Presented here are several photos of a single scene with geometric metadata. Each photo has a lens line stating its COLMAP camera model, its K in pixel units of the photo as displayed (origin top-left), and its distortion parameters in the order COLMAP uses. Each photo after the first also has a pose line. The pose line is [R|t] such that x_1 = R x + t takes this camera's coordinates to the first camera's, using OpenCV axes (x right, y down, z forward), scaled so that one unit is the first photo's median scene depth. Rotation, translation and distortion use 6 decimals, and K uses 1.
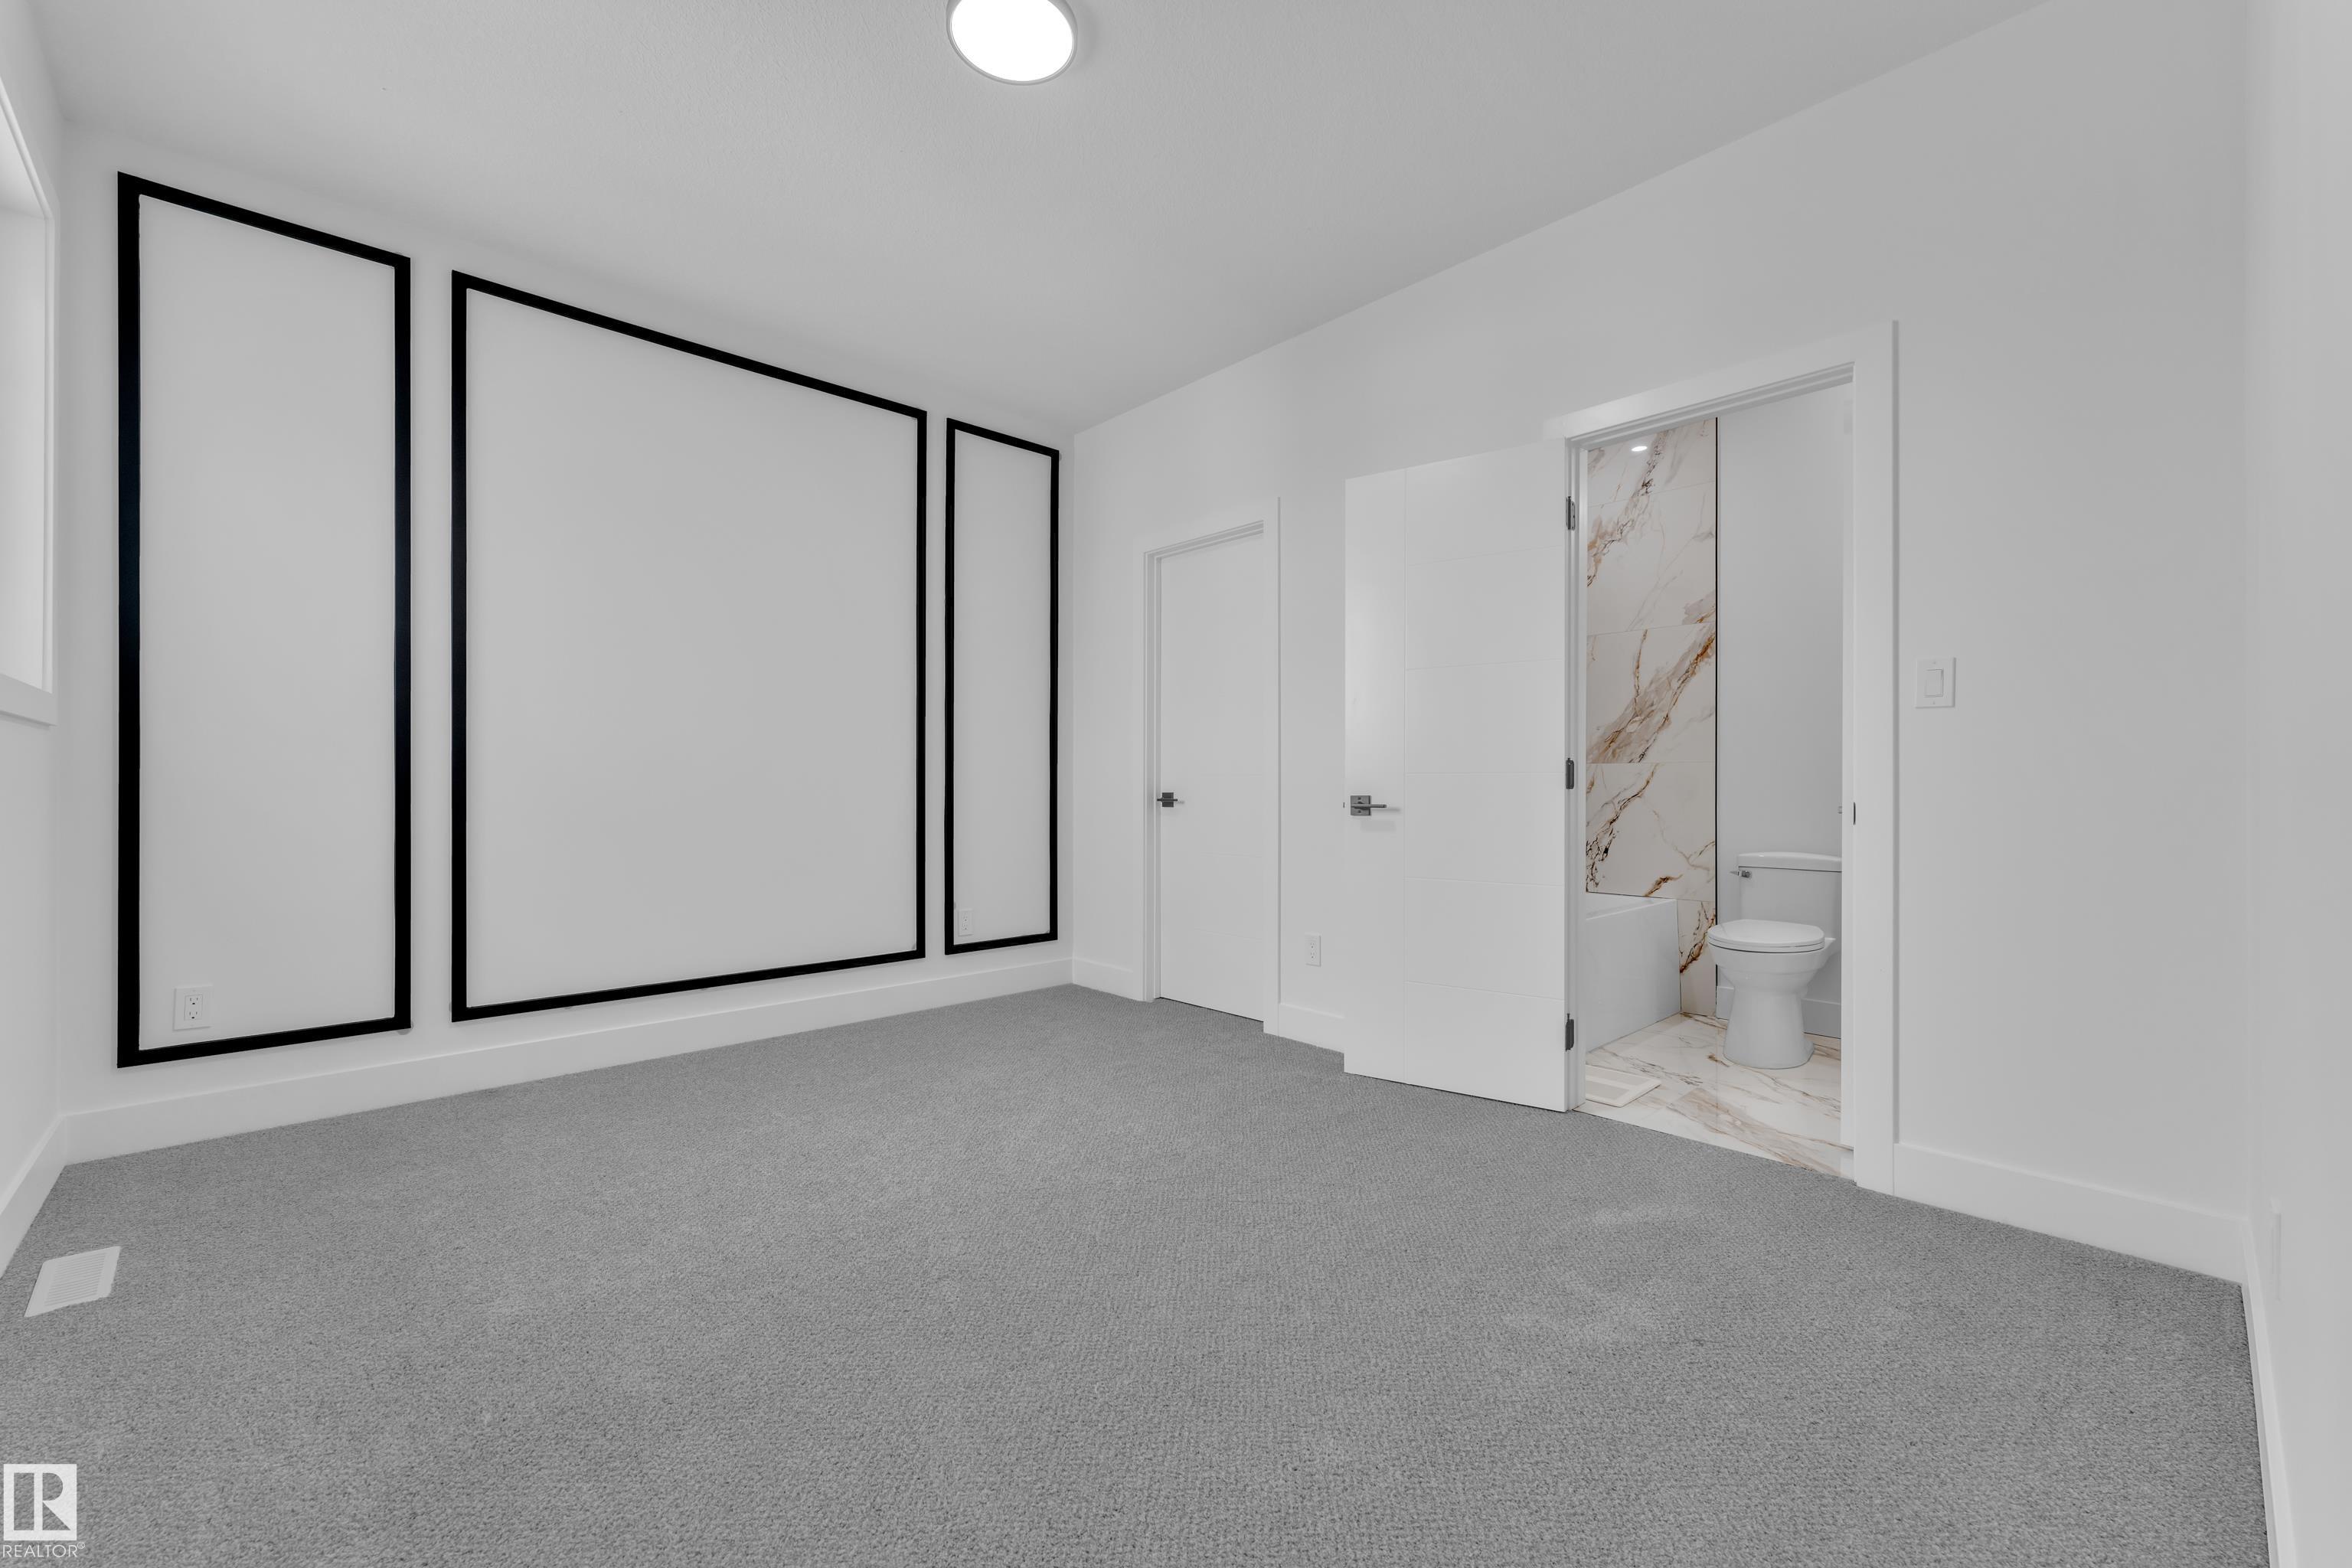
lens RADIAL K [[953.1, 0, 1171.7], [0, 953.1, 791.2], [0, 0, 1]] dist [0.001129, -0.000716]
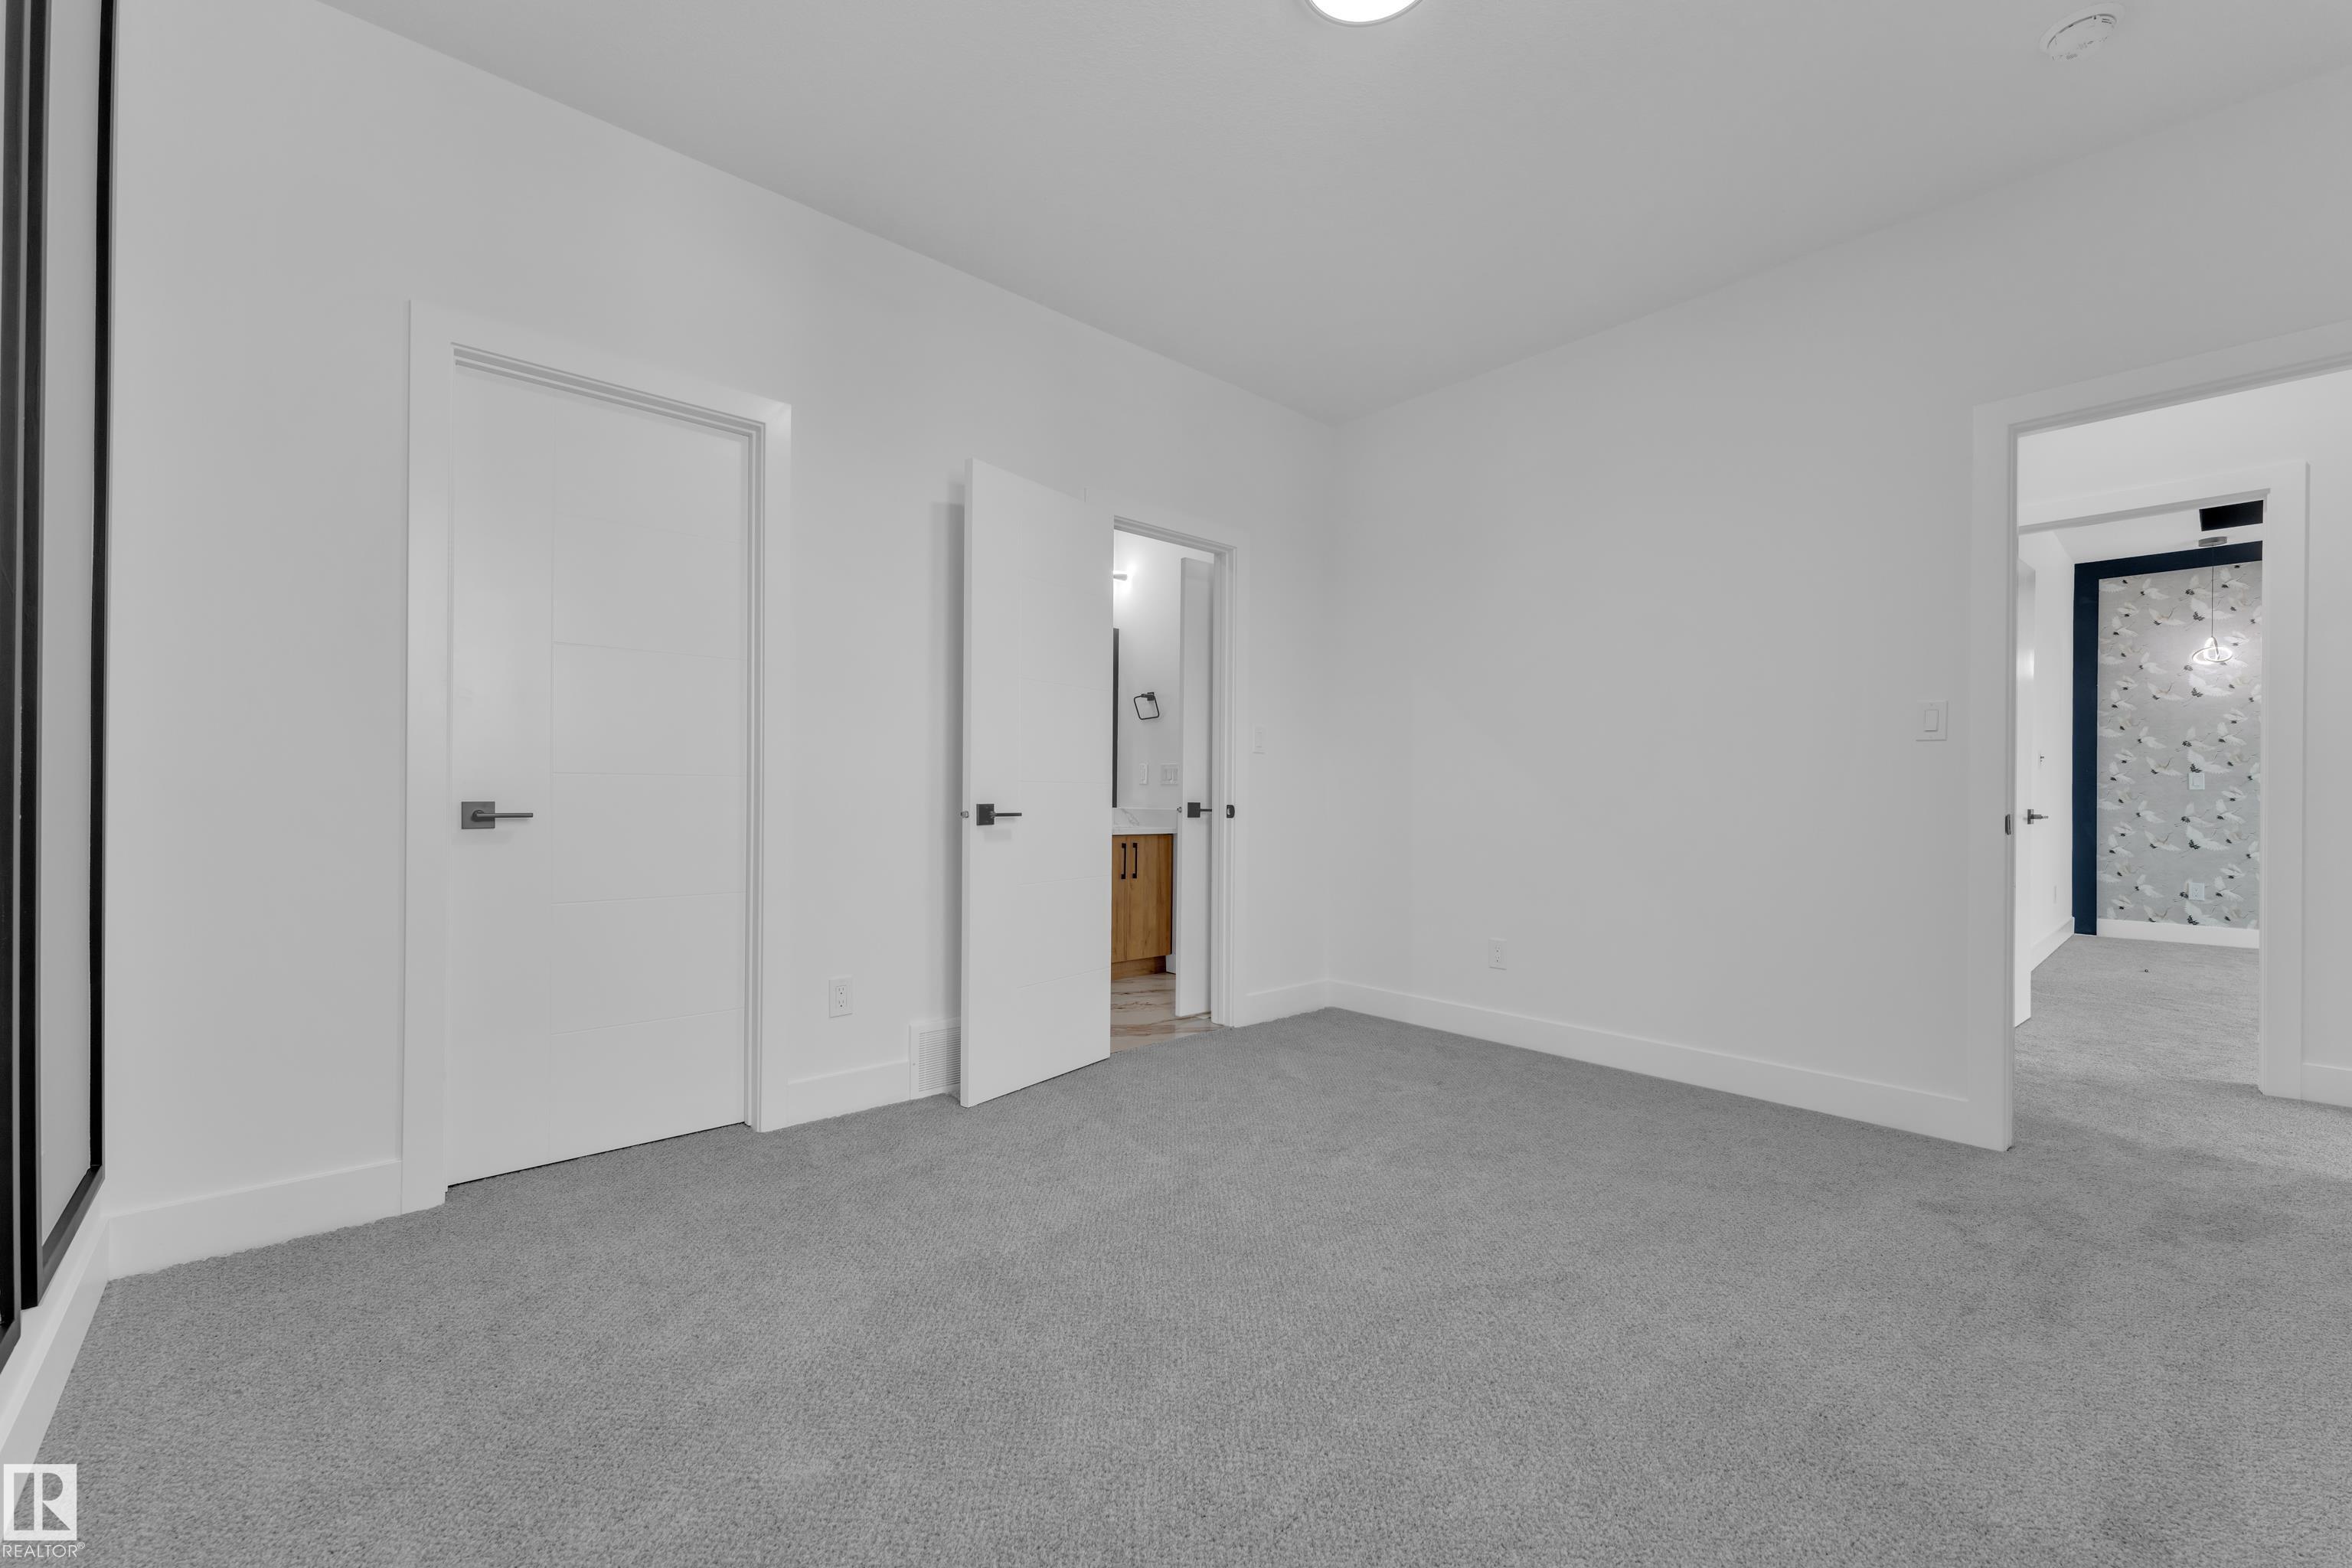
lens RADIAL K [[953.1, 0, 1175.1], [0, 953.1, 788.2], [0, 0, 1]] dist [0.001129, -0.000716]
pose [[0.006980, 0.003375, 0.999970, -0.923892], [-0.008624, 0.999957, -0.003314, -0.012014], [-0.999938, -0.008601, 0.007008, 1.008827]]
